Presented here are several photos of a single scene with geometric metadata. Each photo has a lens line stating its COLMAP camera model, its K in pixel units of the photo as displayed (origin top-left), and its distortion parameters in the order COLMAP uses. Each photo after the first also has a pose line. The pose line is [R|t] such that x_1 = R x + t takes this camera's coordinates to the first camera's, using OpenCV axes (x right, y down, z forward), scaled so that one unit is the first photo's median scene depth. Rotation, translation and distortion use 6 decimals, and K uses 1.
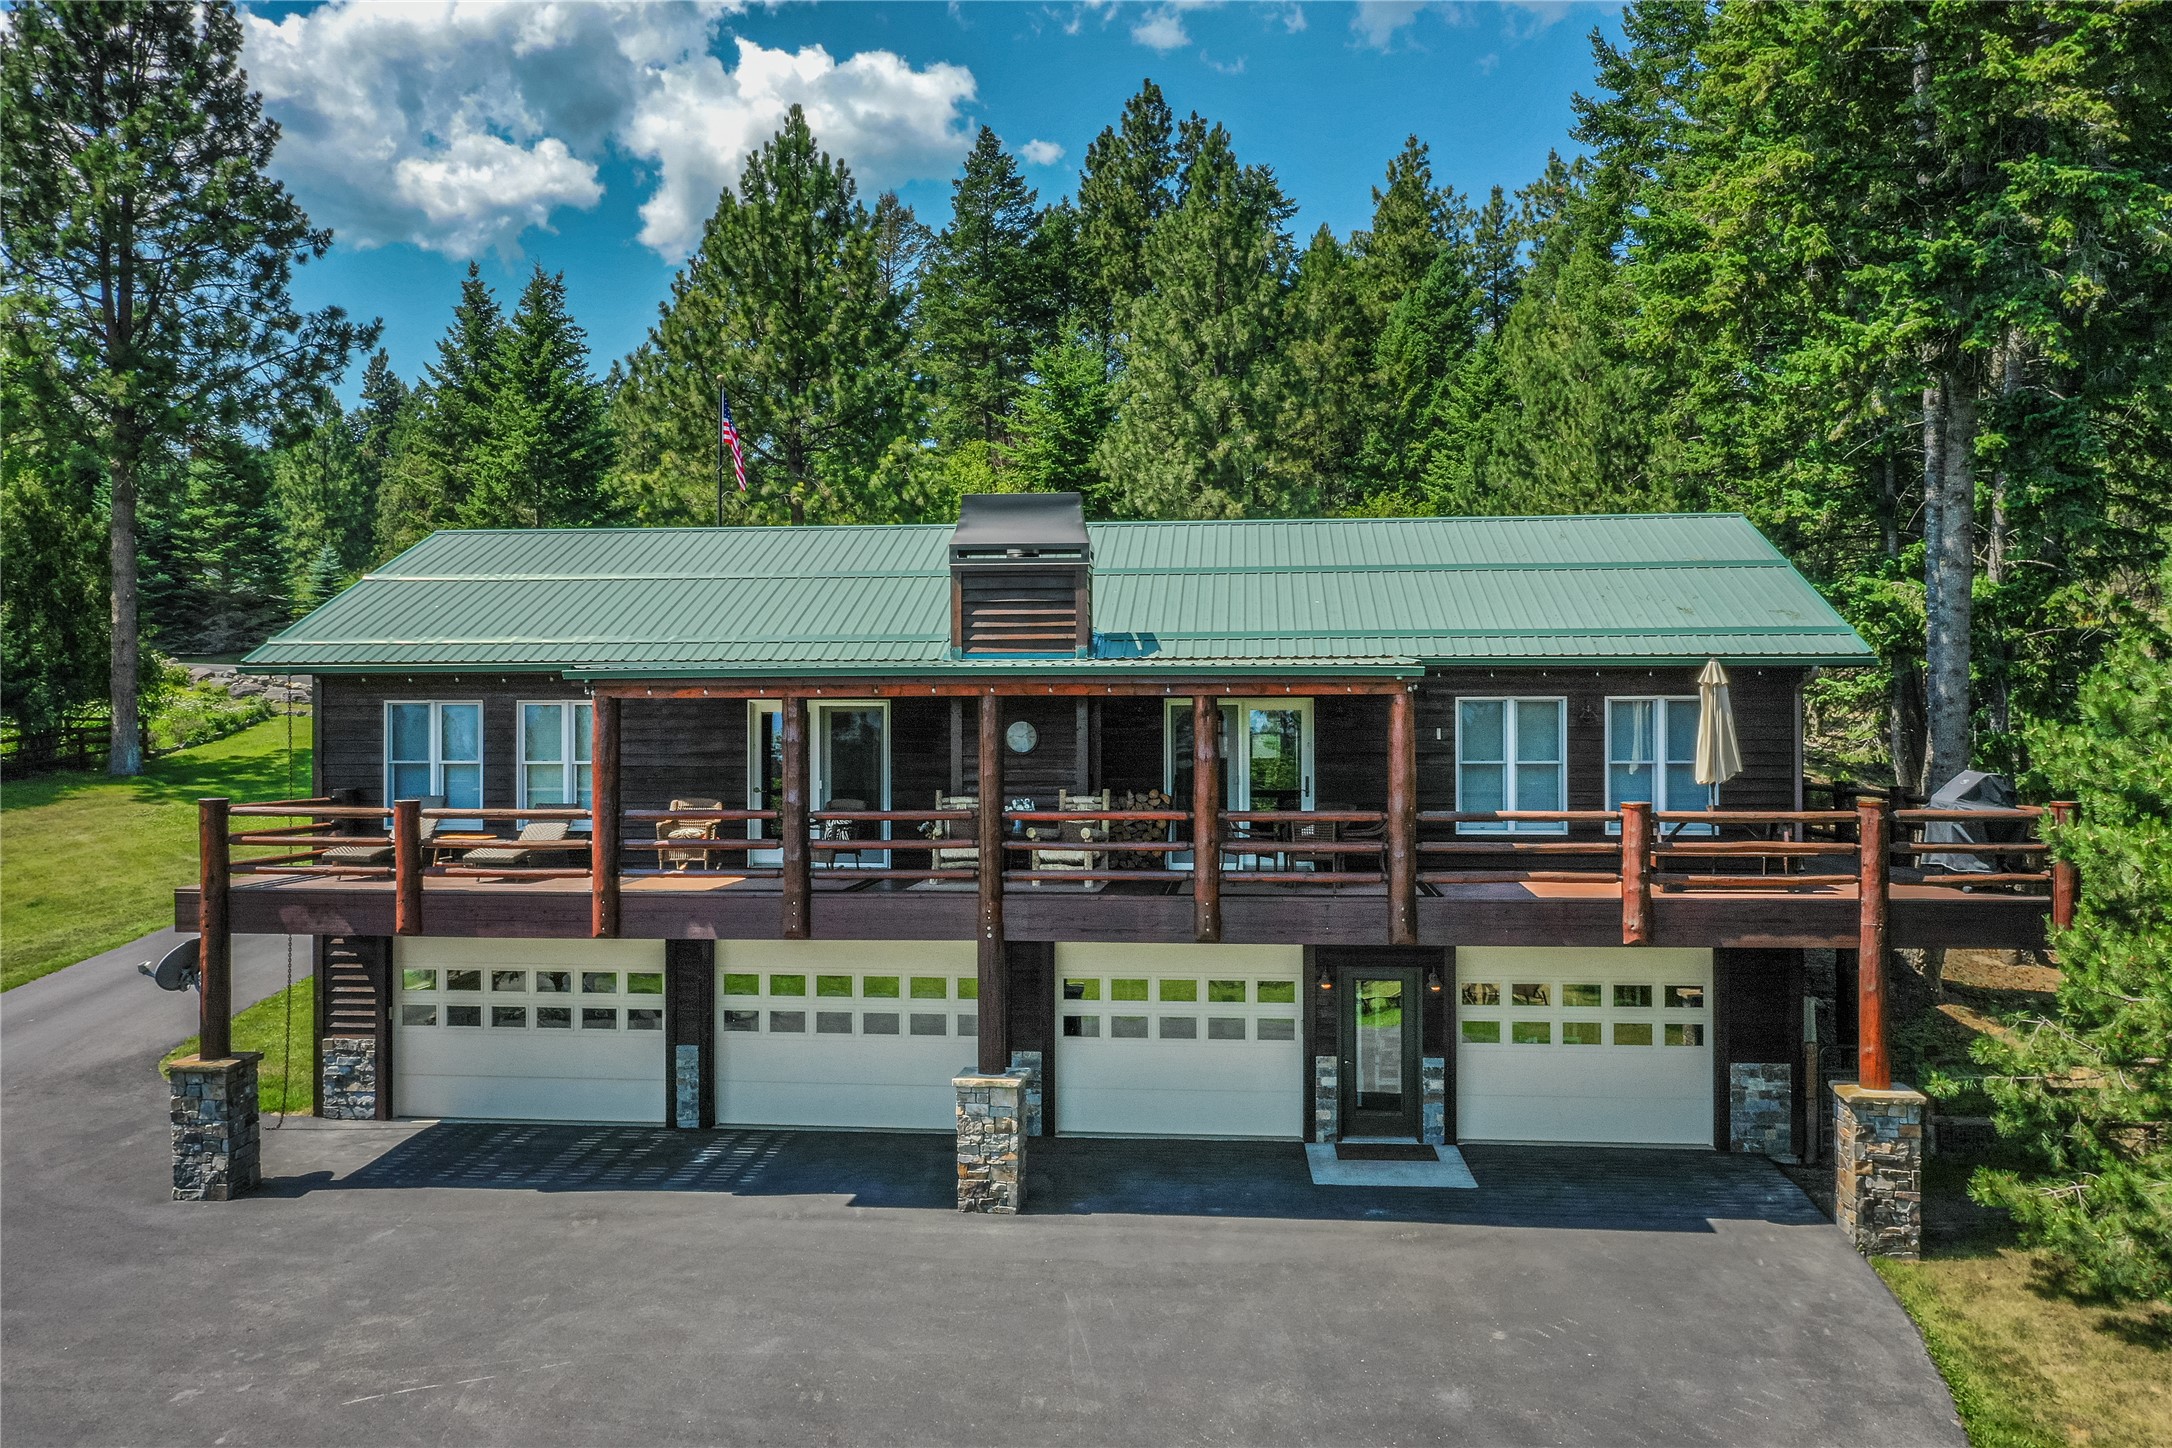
lens RADIAL K [[1739.4, 0, 1071.1], [0, 1739.4, 721.3], [0, 0, 1]] dist [-0.003866, -0.009377]
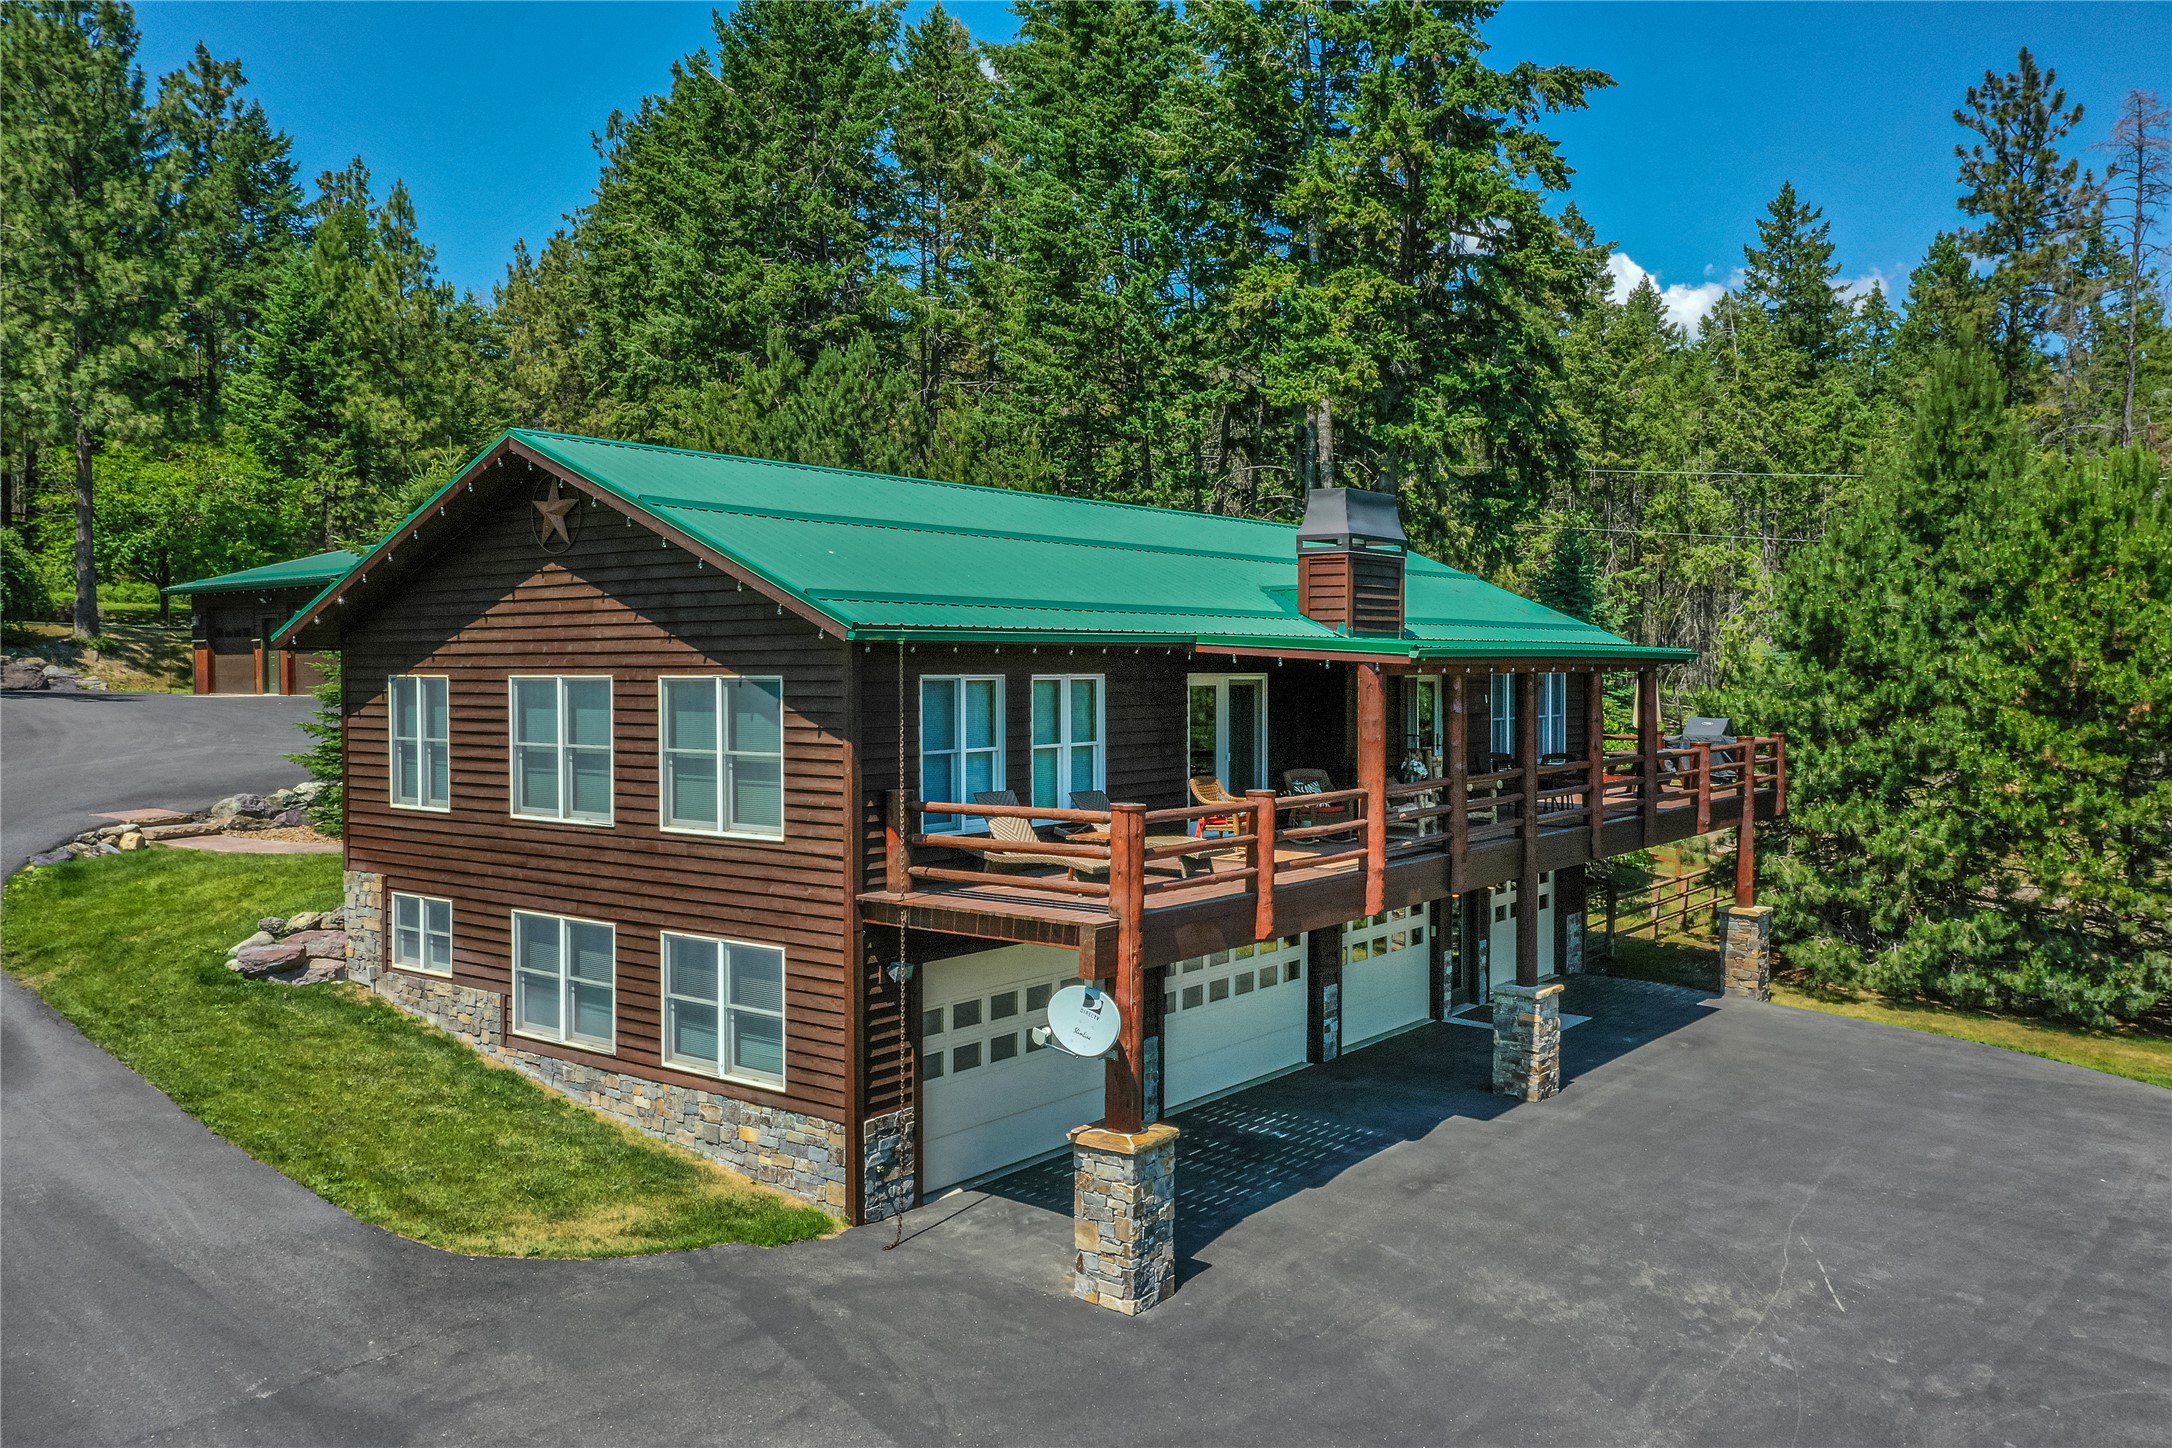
lens RADIAL K [[1739.4, 0, 1087.2], [0, 1739.4, 720.4], [0, 0, 1]] dist [-0.003866, -0.009377]
pose [[0.528625, -0.024627, 0.848498, -1.190804], [0.002334, 0.999617, 0.027559, -0.014997], [-0.848852, -0.012588, 0.528481, 0.607183]]
